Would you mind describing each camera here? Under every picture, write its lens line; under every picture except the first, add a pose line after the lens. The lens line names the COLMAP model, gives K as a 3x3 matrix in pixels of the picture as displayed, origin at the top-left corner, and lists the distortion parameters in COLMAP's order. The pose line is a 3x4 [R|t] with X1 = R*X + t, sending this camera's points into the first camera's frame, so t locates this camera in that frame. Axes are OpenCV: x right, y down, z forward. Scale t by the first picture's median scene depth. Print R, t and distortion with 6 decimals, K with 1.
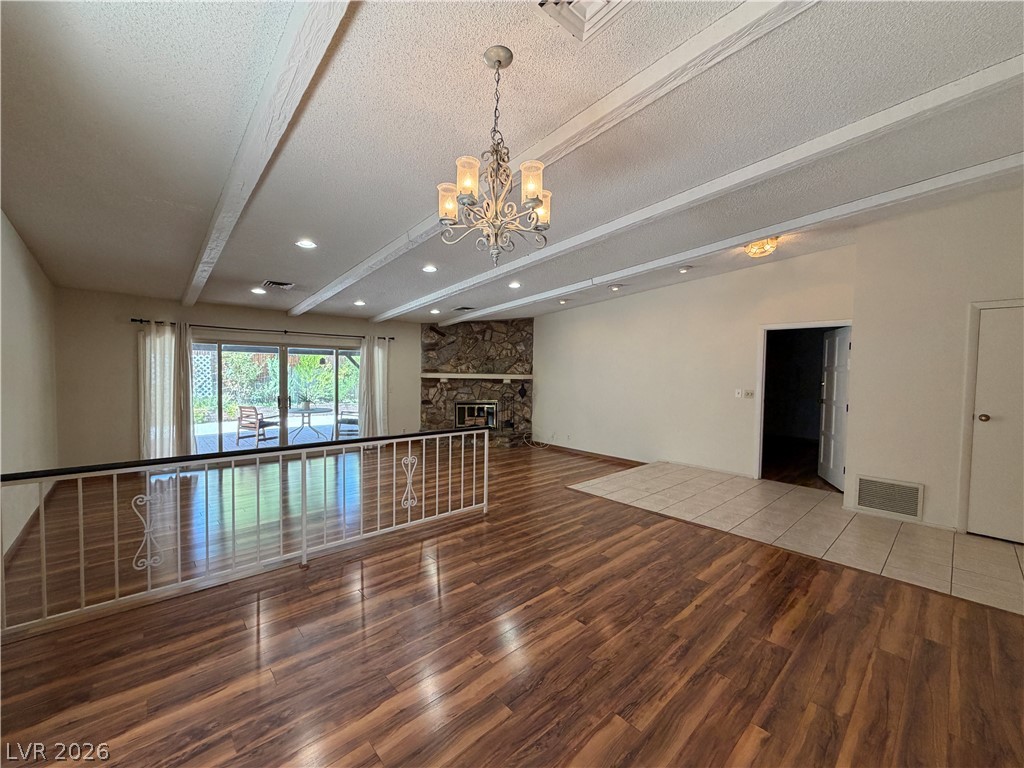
lens RADIAL K [[410.5, 0, 508.0], [0, 410.5, 384.7], [0, 0, 1]] dist [0.001429, -0.000508]
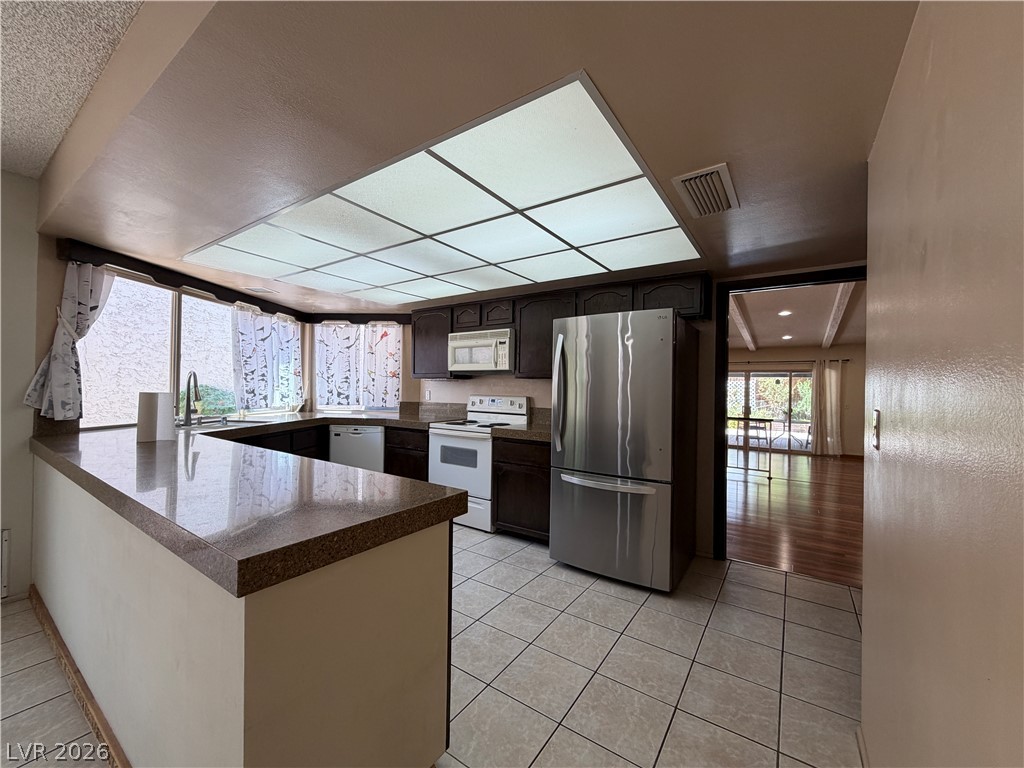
lens RADIAL K [[410.5, 0, 508.6], [0, 410.5, 386.1], [0, 0, 1]] dist [0.001429, -0.000508]
pose [[0.225112, -0.013771, -0.974235, 0.624357], [-0.049570, 0.998443, -0.025567, 0.032836], [0.973071, 0.054048, 0.224079, -0.146051]]
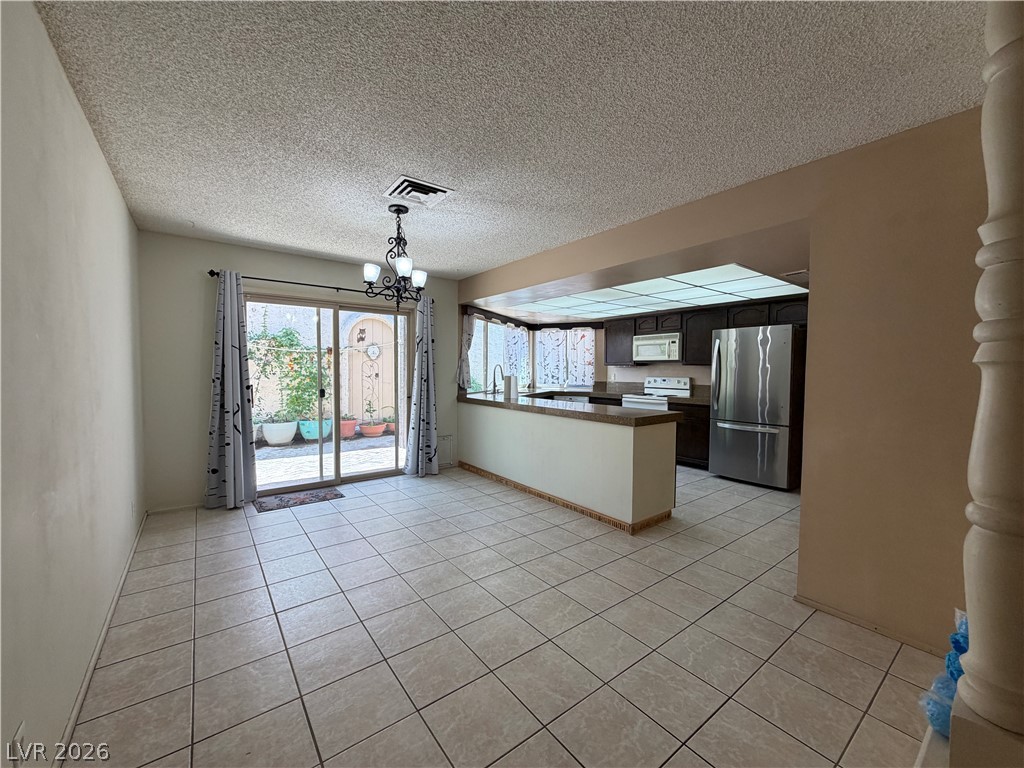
lens RADIAL K [[410.5, 0, 509.0], [0, 410.5, 384.3], [0, 0, 1]] dist [0.001429, -0.000508]
pose [[-0.089789, 0.023345, -0.995687, 0.921898], [-0.044098, 0.998652, 0.027391, 0.038544], [0.994984, 0.046367, -0.088639, -0.274952]]
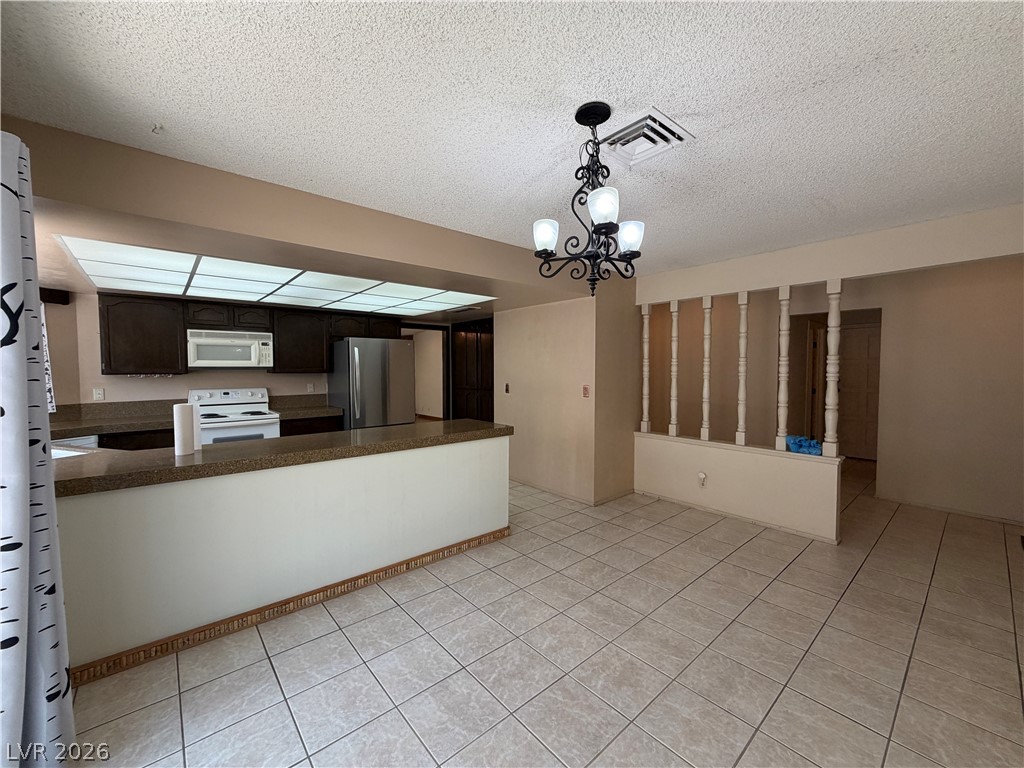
lens RADIAL K [[410.5, 0, 509.7], [0, 410.5, 384.1], [0, 0, 1]] dist [0.001429, -0.000508]
pose [[0.999562, -0.014822, -0.025622, 0.514727], [0.014853, 0.999889, 0.001019, 0.031282], [0.025604, -0.001399, 0.999671, -0.628132]]
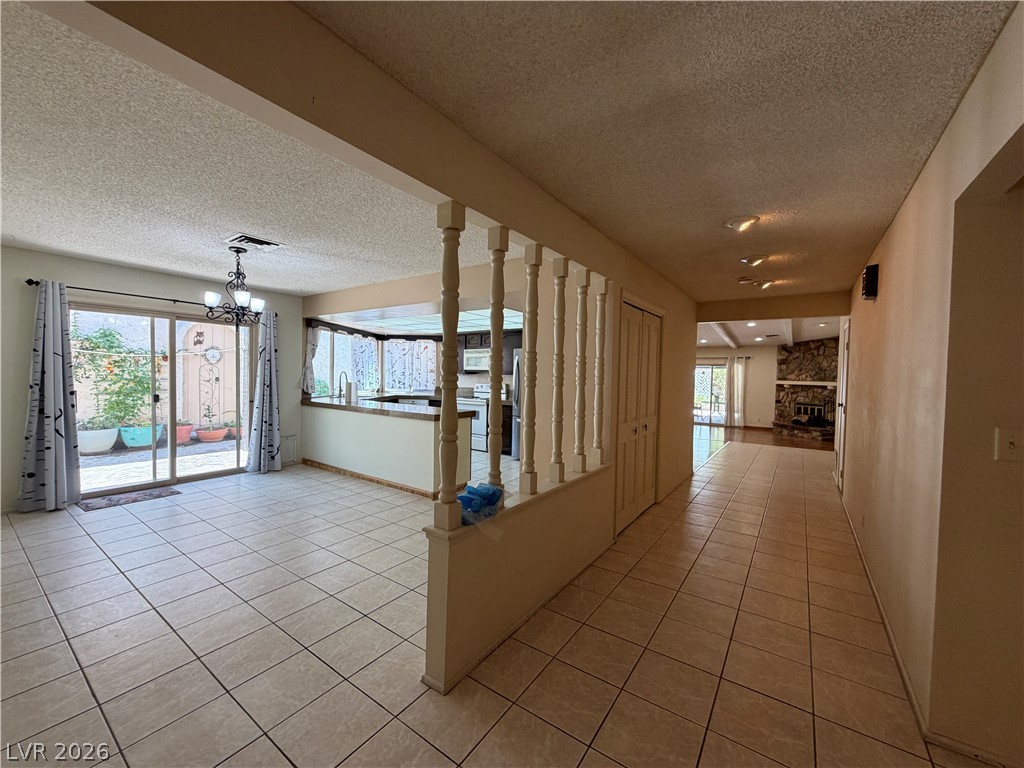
lens RADIAL K [[410.5, 0, 507.7], [0, 410.5, 385.2], [0, 0, 1]] dist [0.001429, -0.000508]
pose [[0.212328, 0.017550, -0.977041, 1.075330], [-0.051846, 0.998633, 0.006670, 0.028132], [0.975822, 0.049240, 0.212948, -0.209737]]
